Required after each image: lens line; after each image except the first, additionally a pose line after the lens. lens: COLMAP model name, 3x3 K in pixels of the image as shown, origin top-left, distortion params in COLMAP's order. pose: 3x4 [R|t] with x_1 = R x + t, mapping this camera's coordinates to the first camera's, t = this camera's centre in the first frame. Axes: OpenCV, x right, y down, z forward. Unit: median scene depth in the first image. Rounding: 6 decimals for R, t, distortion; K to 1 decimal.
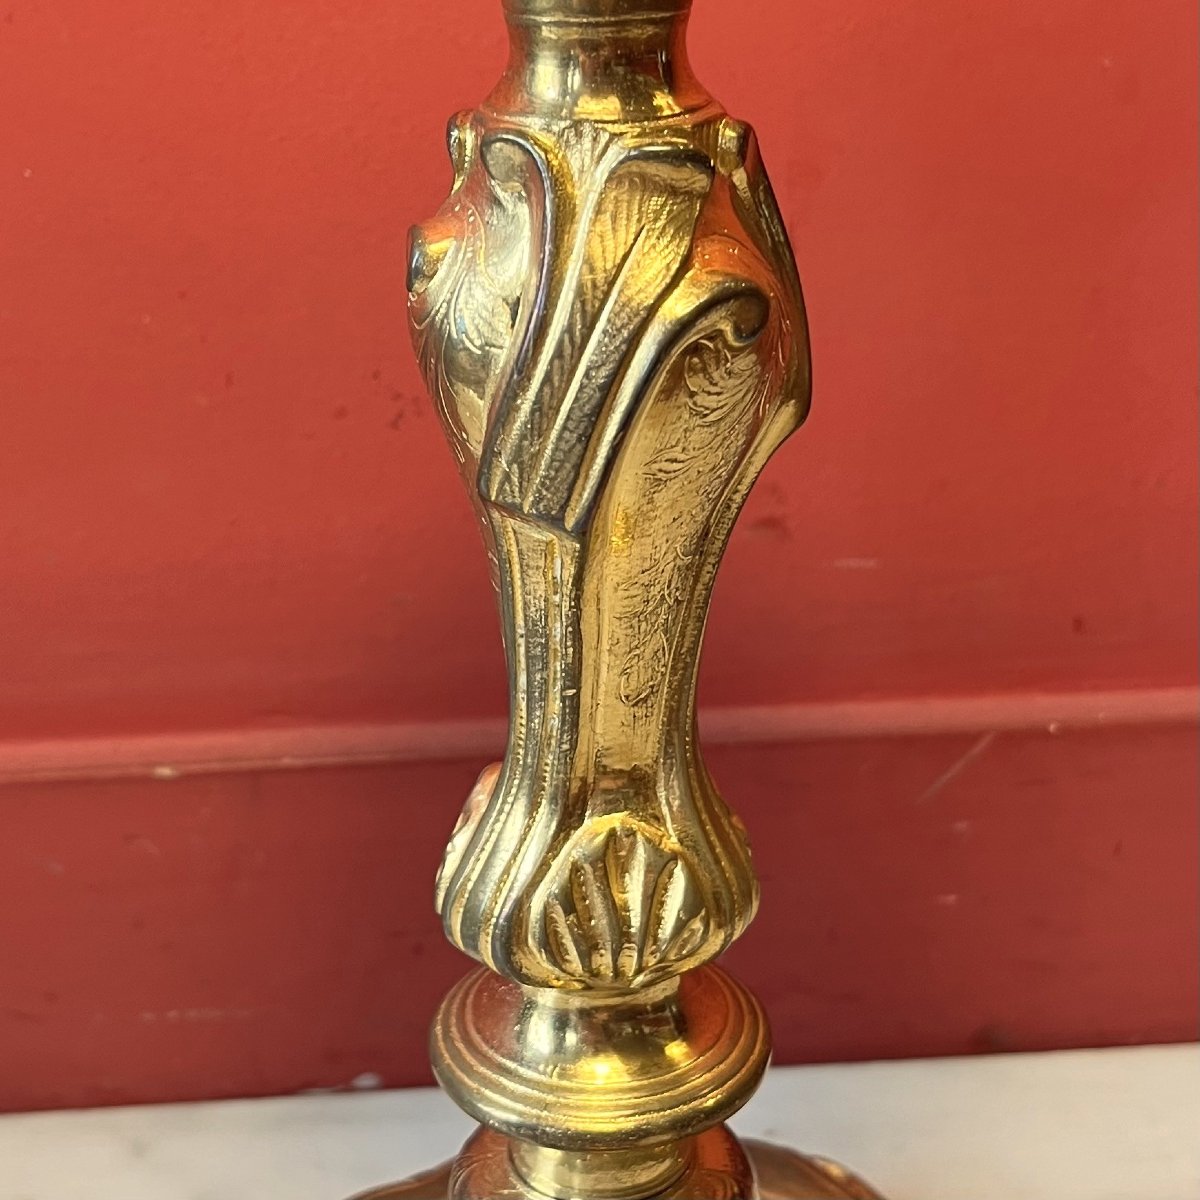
lens RADIAL K [[1937.7, 0, 600.0], [0, 1937.7, 600.0], [0, 0, 1]] dist [0.217932, 0.016381]
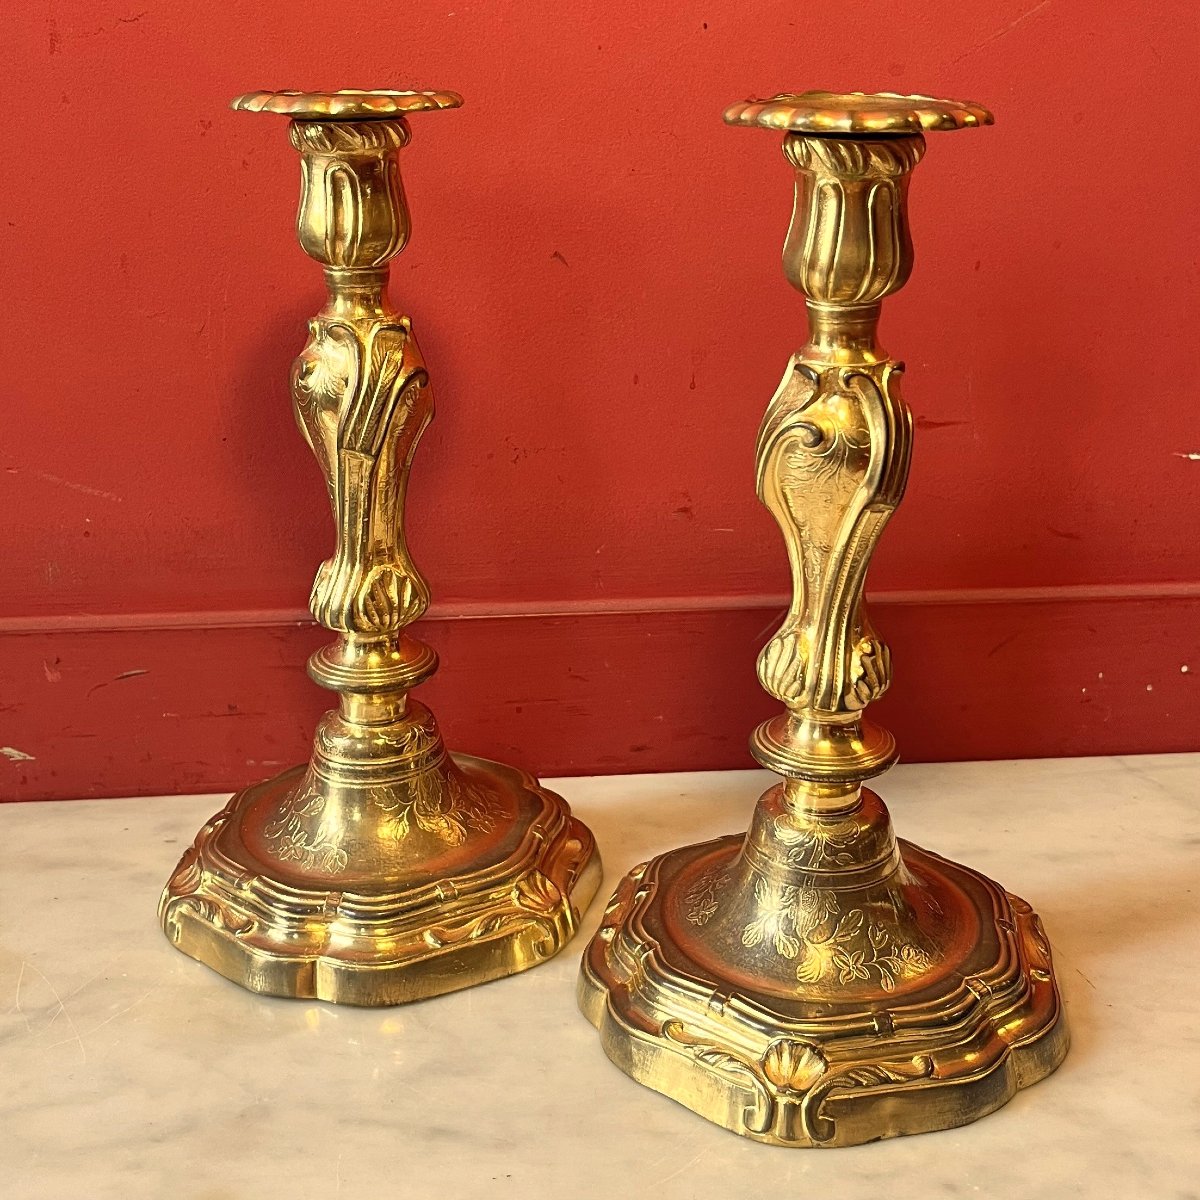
lens RADIAL K [[1937.7, 0, 600.0], [0, 1937.7, 600.0], [0, 0, 1]] dist [0.217932, 0.016381]
pose [[0.905845, -0.106244, 0.410070, -0.850632], [0.145050, 0.987312, -0.064614, 0.382961], [-0.398002, 0.118011, 0.909762, -1.623787]]
